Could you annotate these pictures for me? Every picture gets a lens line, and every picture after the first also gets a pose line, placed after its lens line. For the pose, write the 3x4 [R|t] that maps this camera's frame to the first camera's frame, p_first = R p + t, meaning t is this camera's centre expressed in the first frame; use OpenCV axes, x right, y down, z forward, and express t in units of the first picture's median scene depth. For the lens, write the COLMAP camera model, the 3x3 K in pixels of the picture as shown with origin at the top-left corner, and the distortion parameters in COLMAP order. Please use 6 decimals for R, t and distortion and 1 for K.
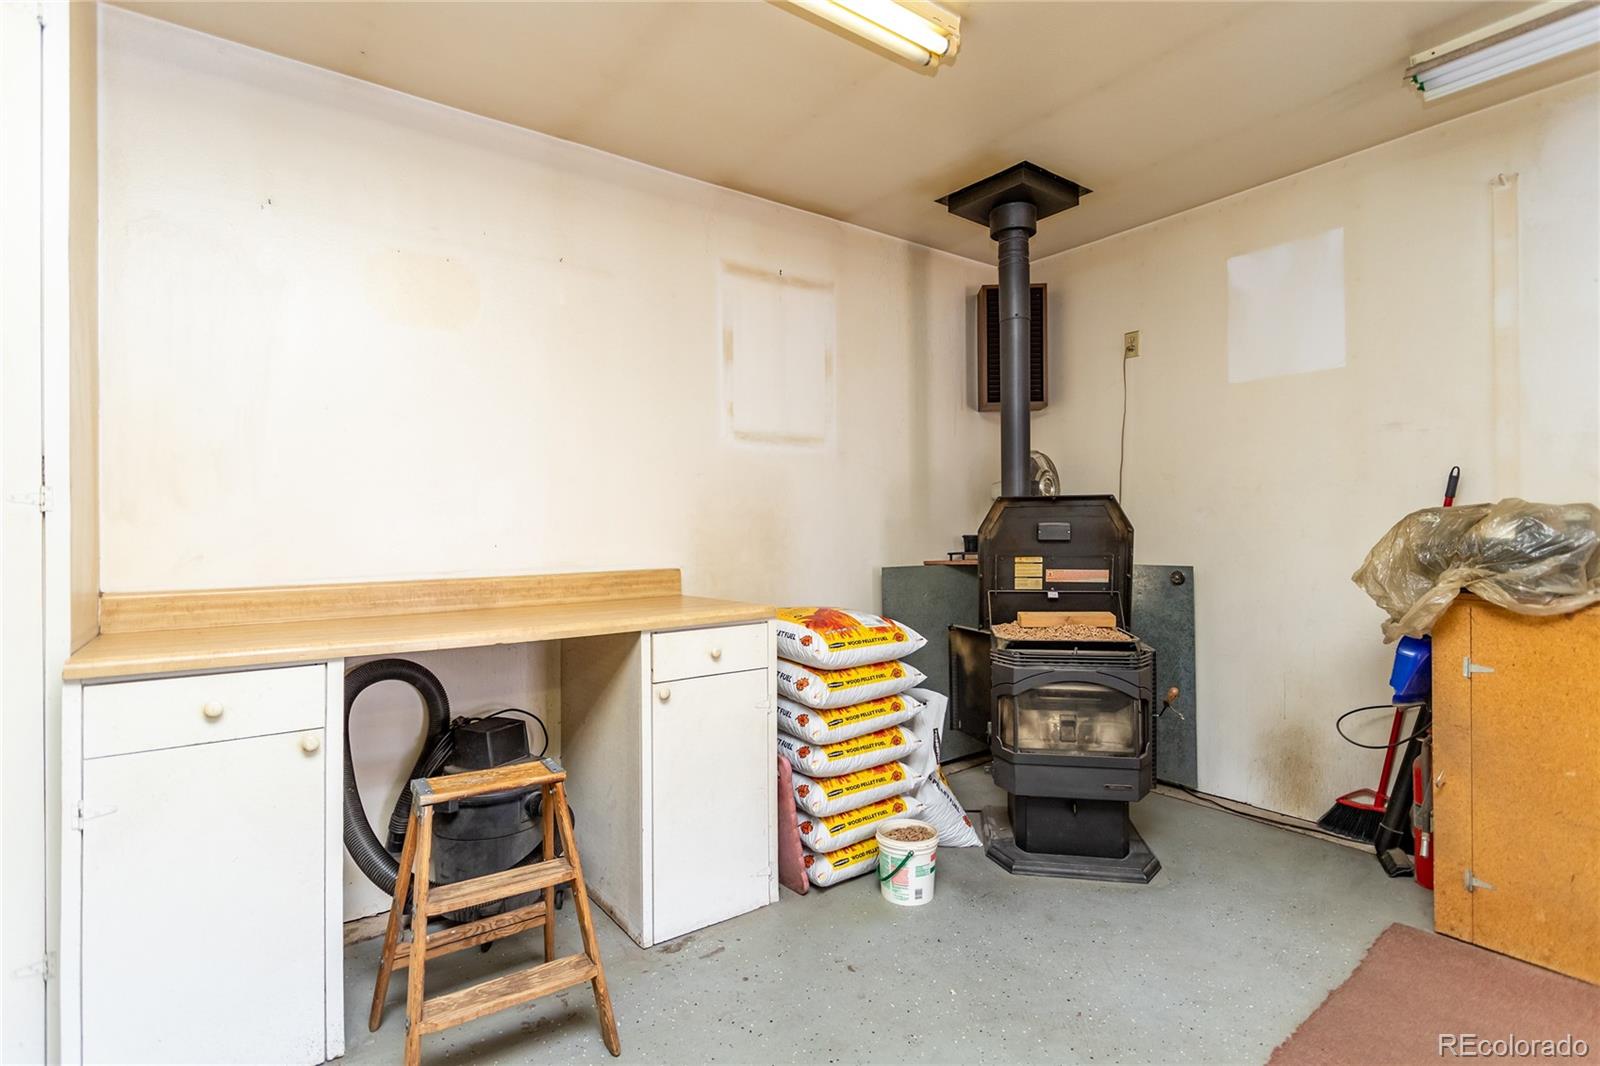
lens RADIAL K [[786.1, 0, 803.1], [0, 786.1, 504.0], [0, 0, 1]] dist [0.002131, 0.000202]
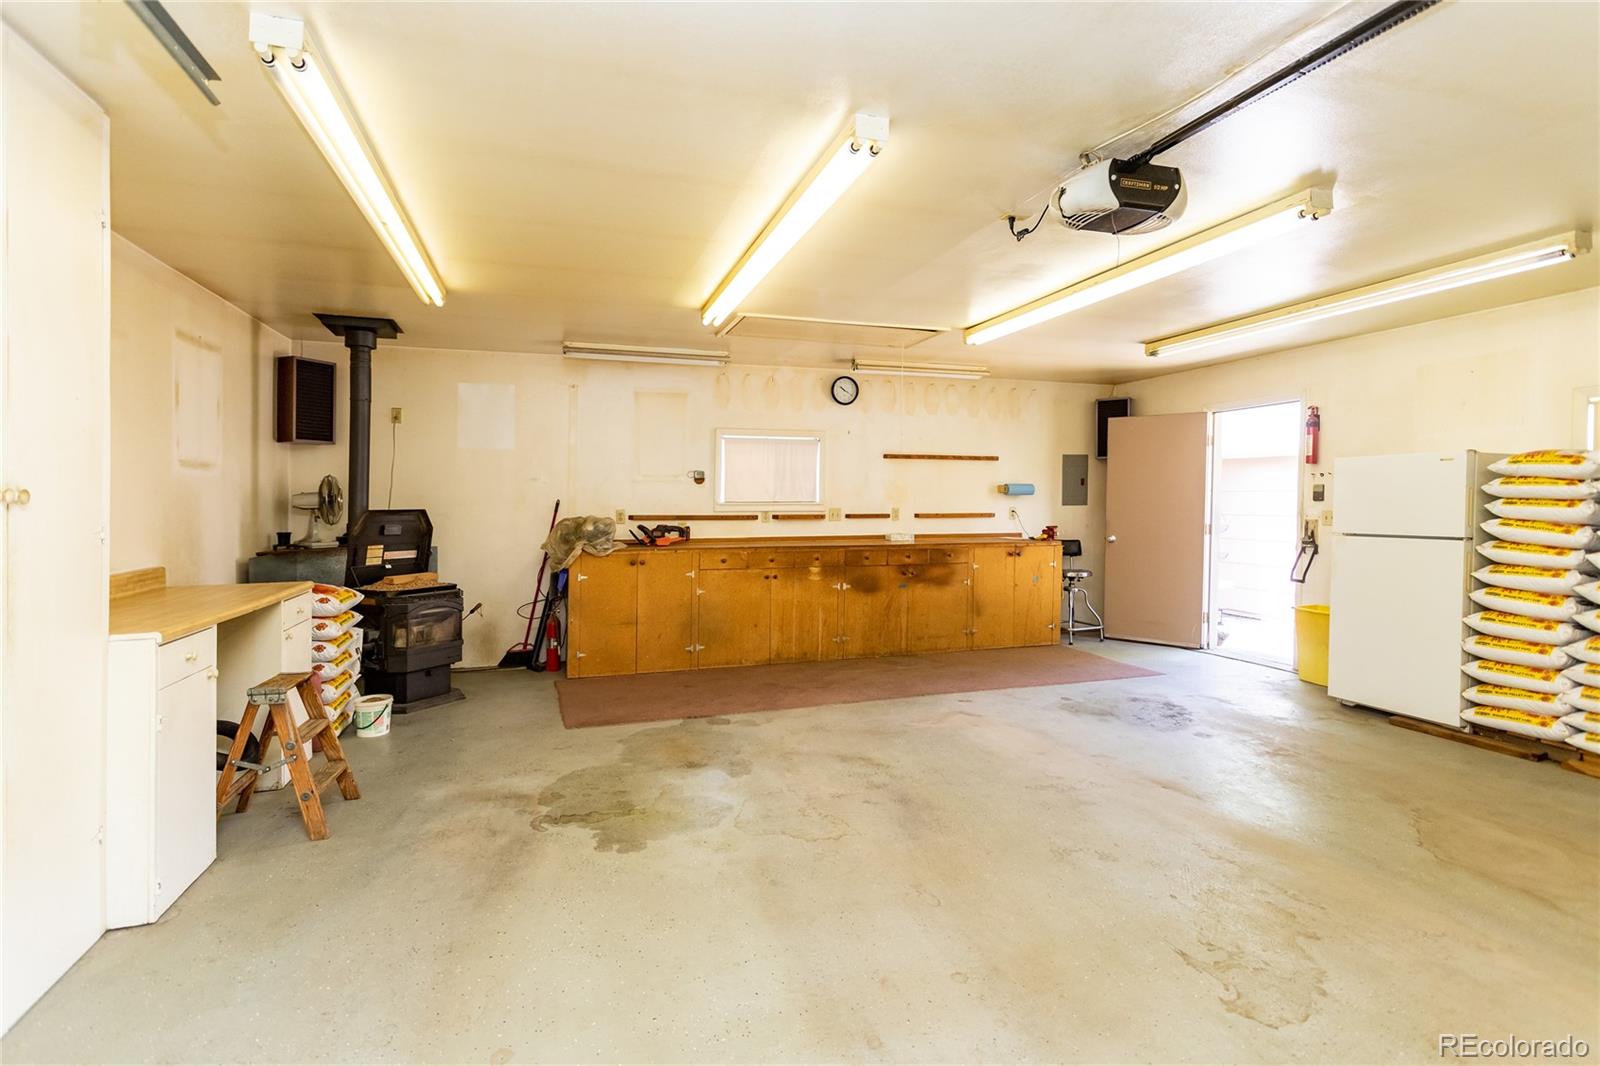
lens RADIAL K [[757.7, 0, 797.3], [0, 757.7, 507.8], [0, 0, 1]] dist [0.003272, 0.000220]
pose [[0.333229, 0.000254, 0.942846, -1.038748], [-0.028075, 0.999559, 0.009653, -0.059881], [-0.942428, -0.029687, 0.333089, -0.431953]]
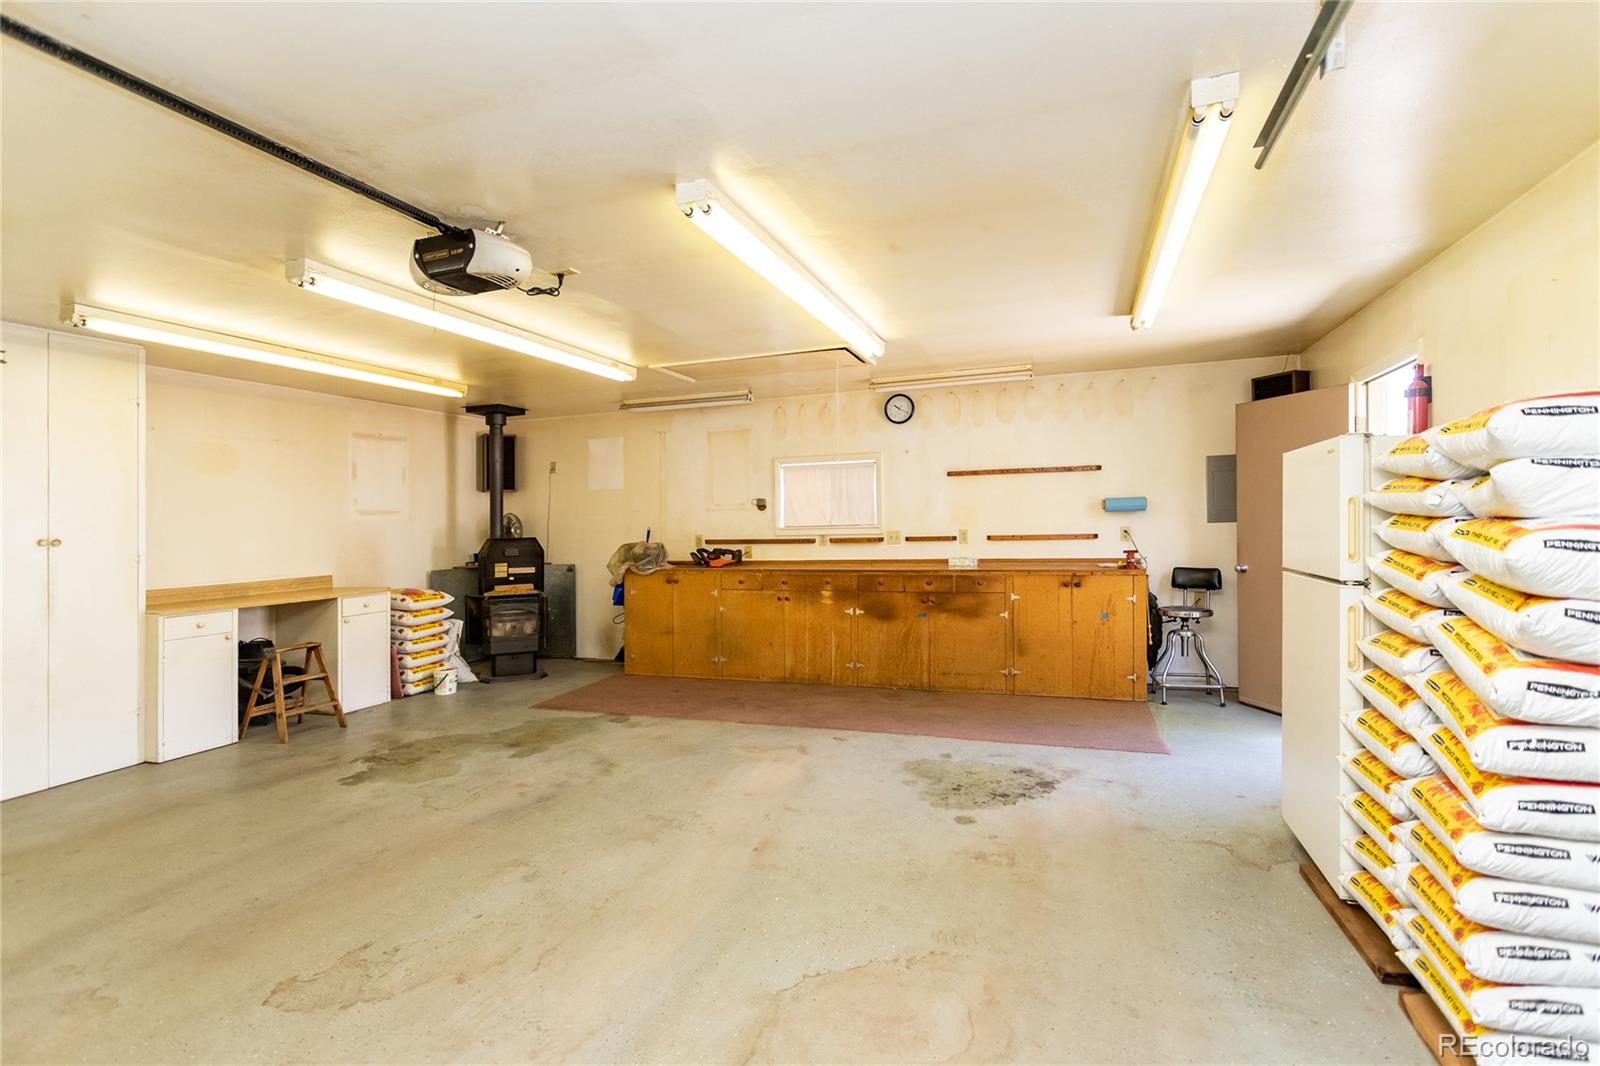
lens RADIAL K [[757.7, 0, 797.3], [0, 757.7, 507.8], [0, 0, 1]] dist [0.003272, 0.000220]
pose [[0.839540, 0.000082, 0.543298, -0.228906], [0.000386, 1.000000, -0.000747, -0.109395], [-0.543298, 0.000837, 0.839540, -1.563453]]
